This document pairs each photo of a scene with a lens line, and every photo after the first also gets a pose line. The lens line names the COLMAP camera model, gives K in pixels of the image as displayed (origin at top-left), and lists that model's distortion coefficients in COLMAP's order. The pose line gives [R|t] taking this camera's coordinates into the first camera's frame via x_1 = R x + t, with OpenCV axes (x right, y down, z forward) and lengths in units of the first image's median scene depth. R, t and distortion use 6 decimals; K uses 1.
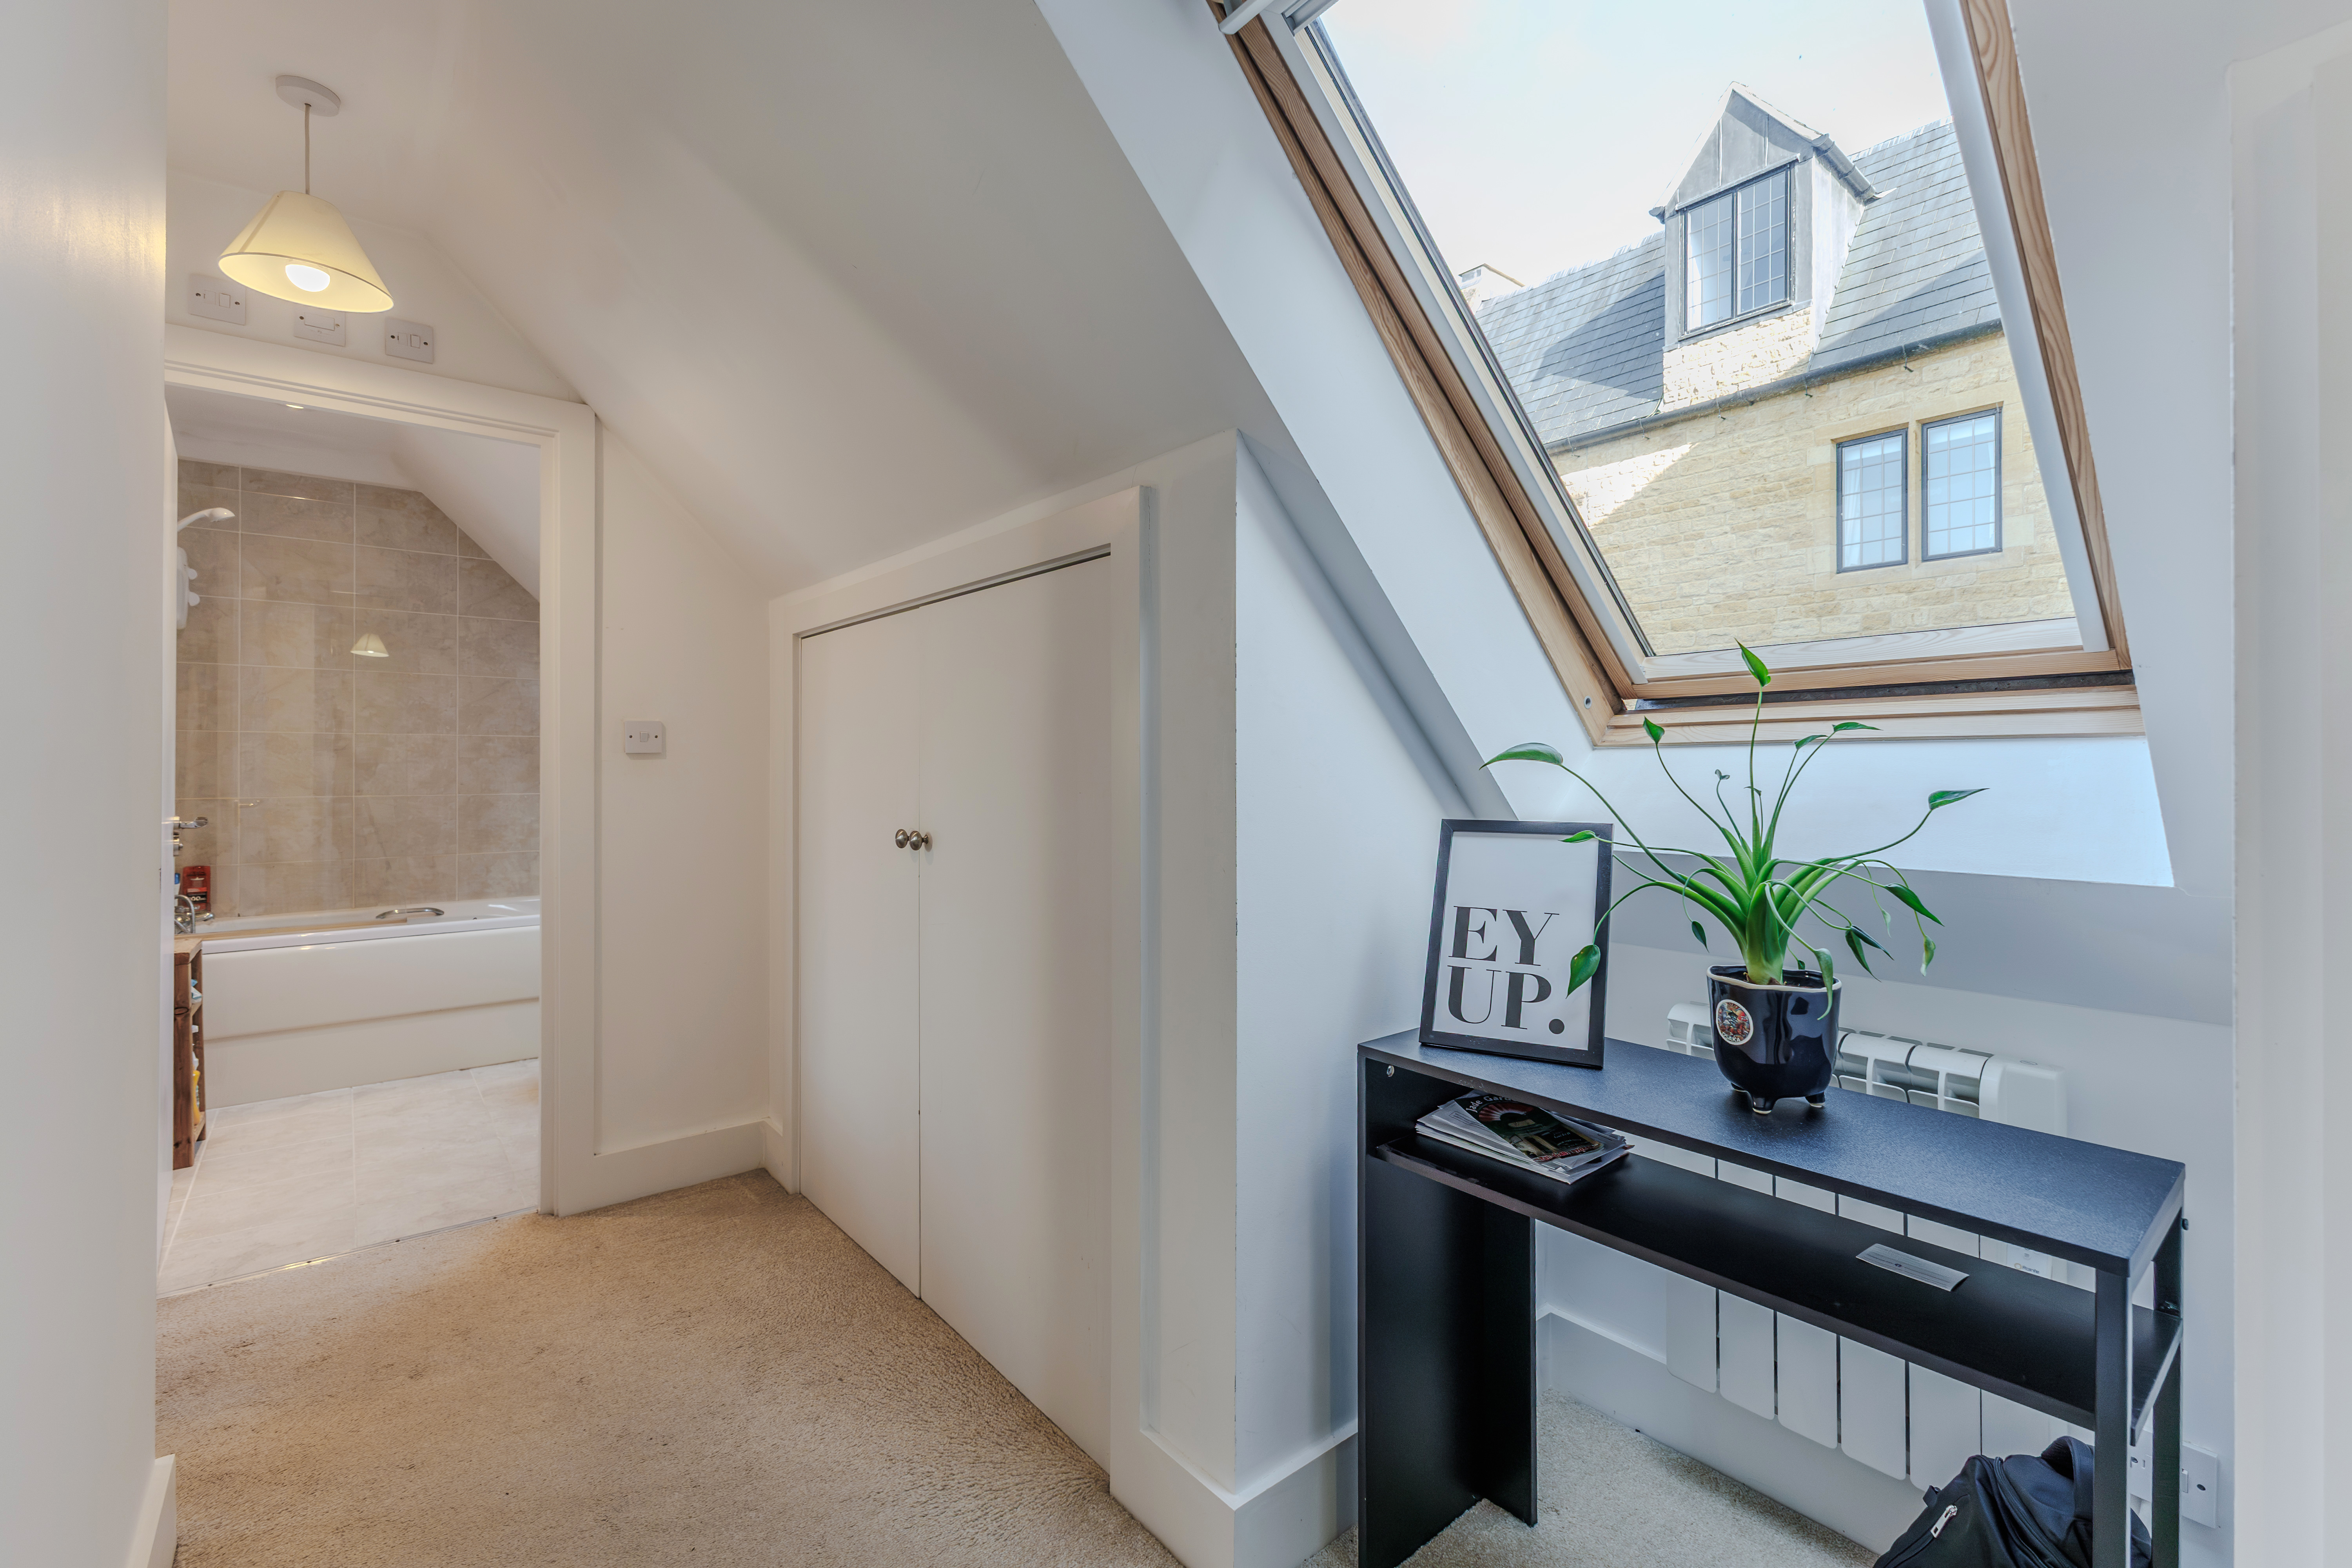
lens RADIAL K [[1015.9, 0, 1193.2], [0, 1015.9, 768.7], [0, 0, 1]] dist [0.009194, -0.003252]
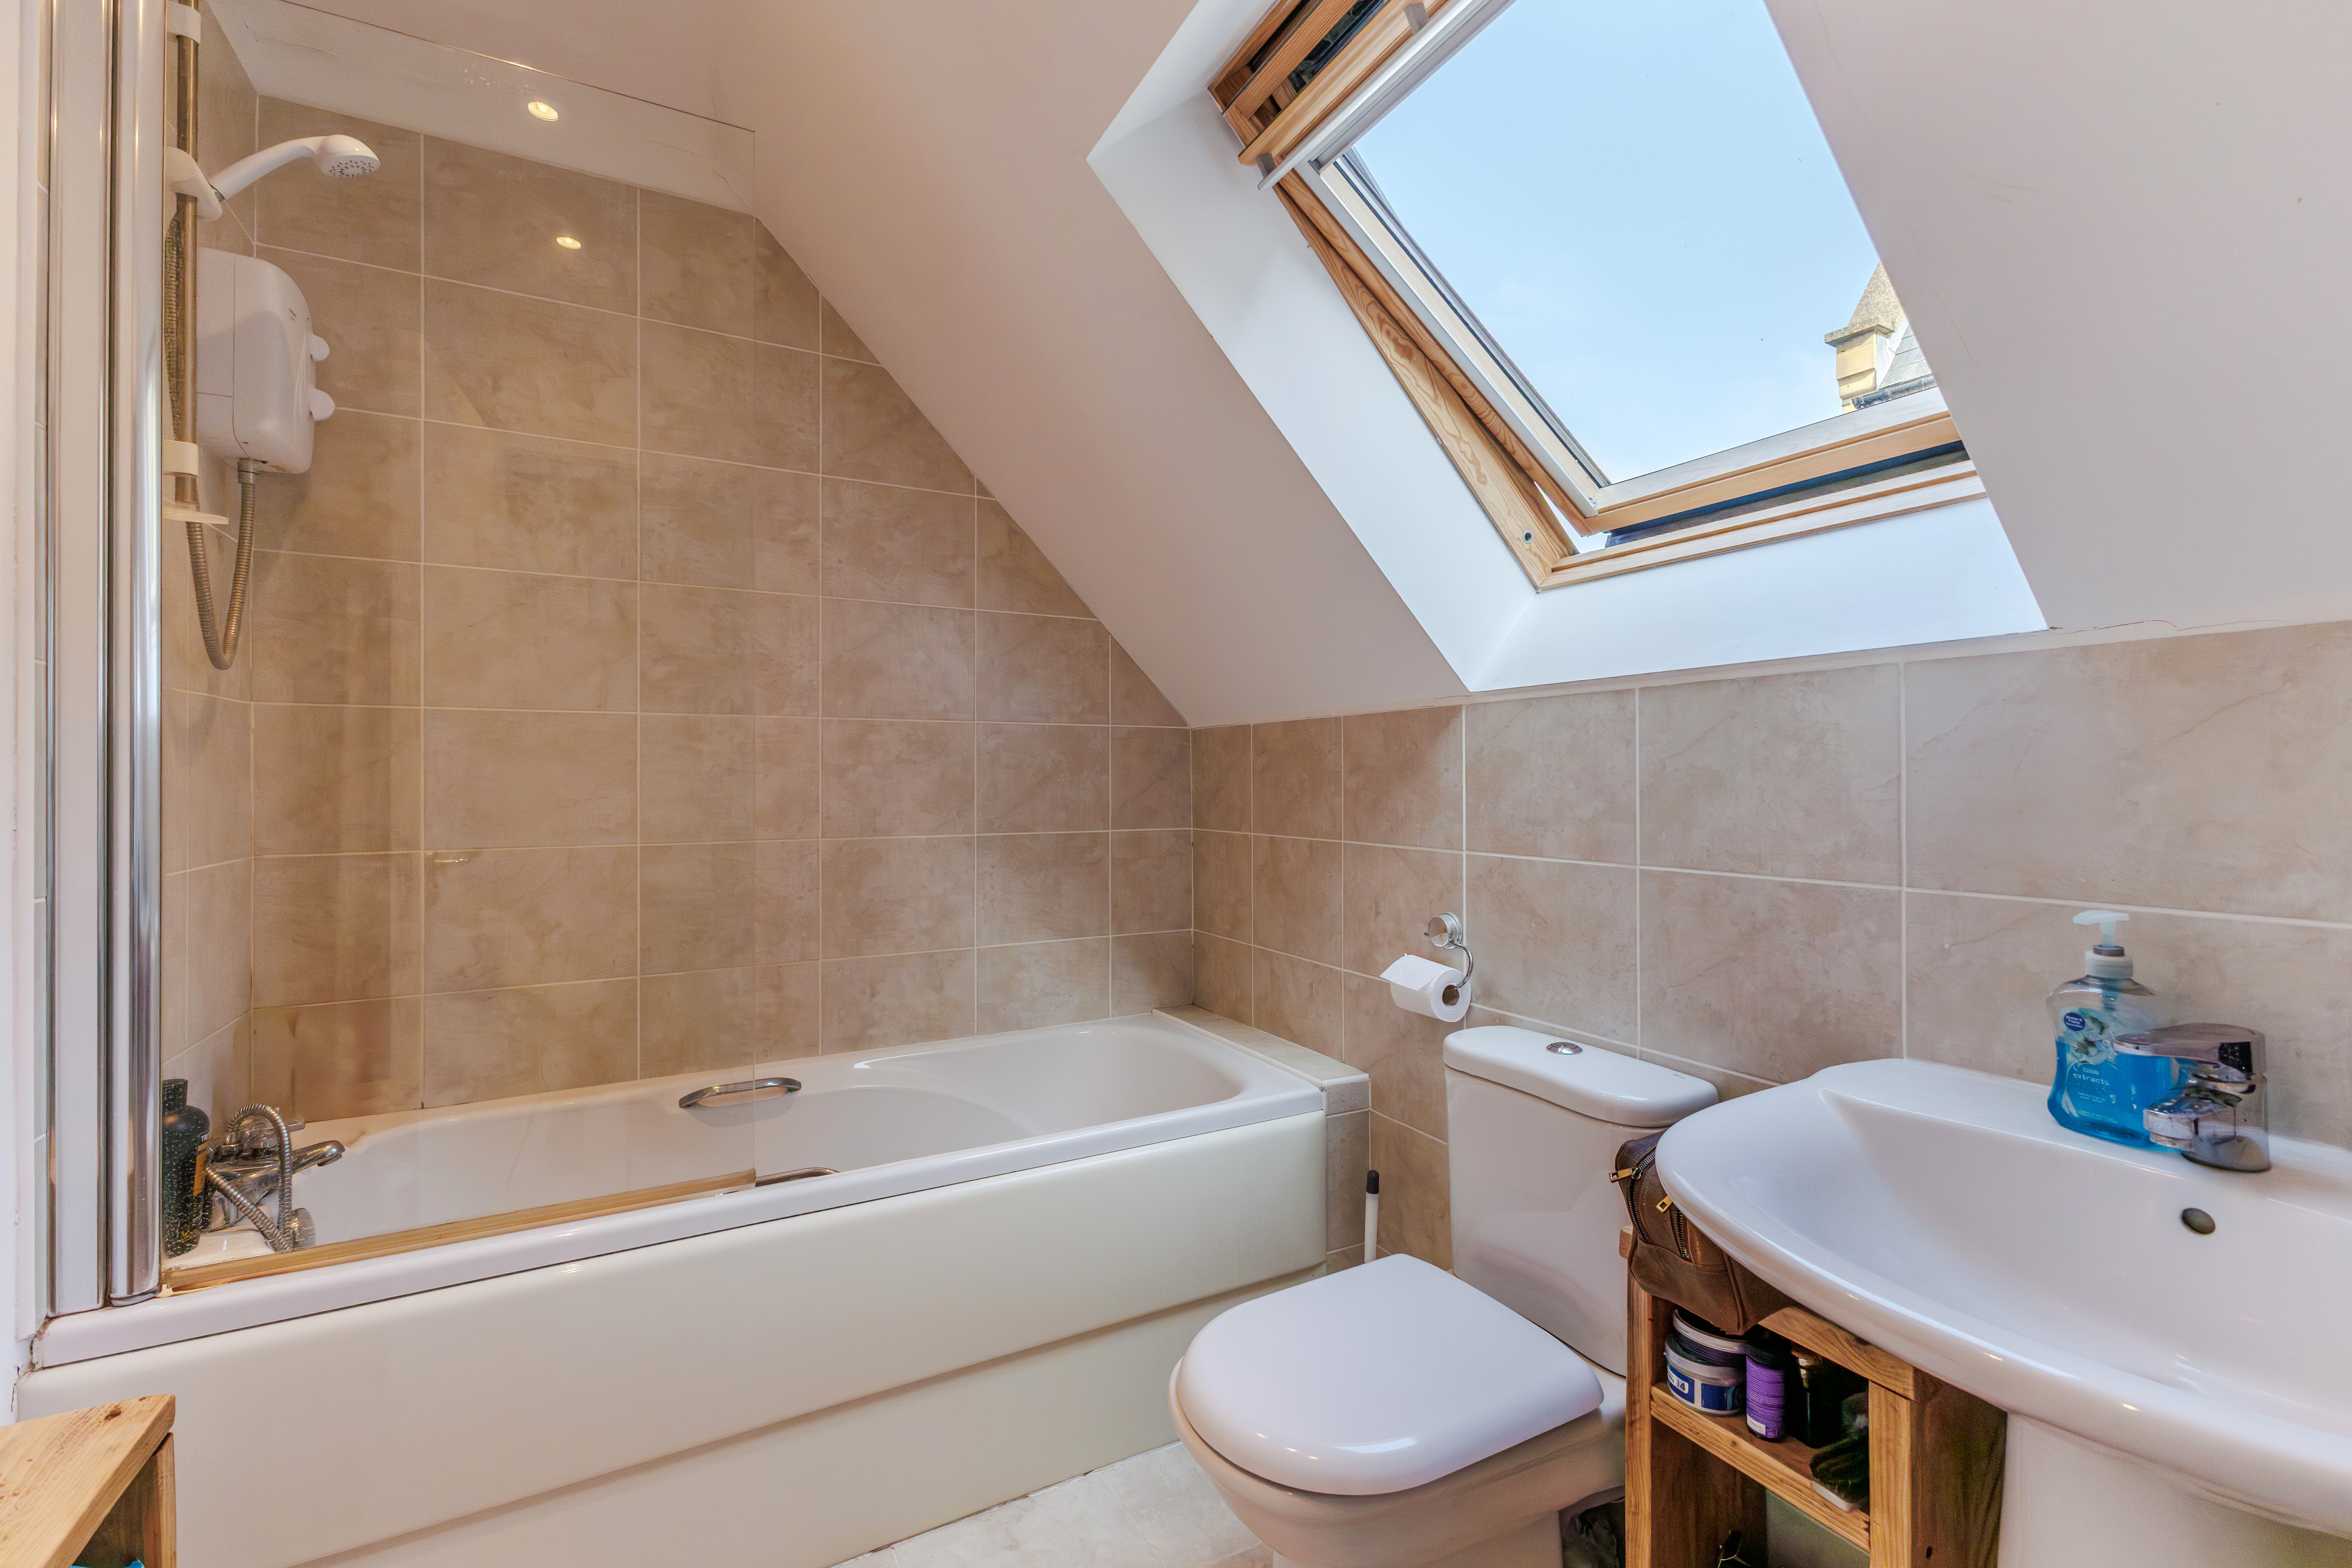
lens RADIAL K [[1015.9, 0, 1163.4], [0, 1015.9, 783.0], [0, 0, 1]] dist [0.009194, -0.003252]
pose [[0.975519, 0.000859, -0.219912, -0.460562], [-0.000163, 0.999995, 0.003184, -0.003264], [0.219914, -0.003071, 0.975515, 0.568130]]
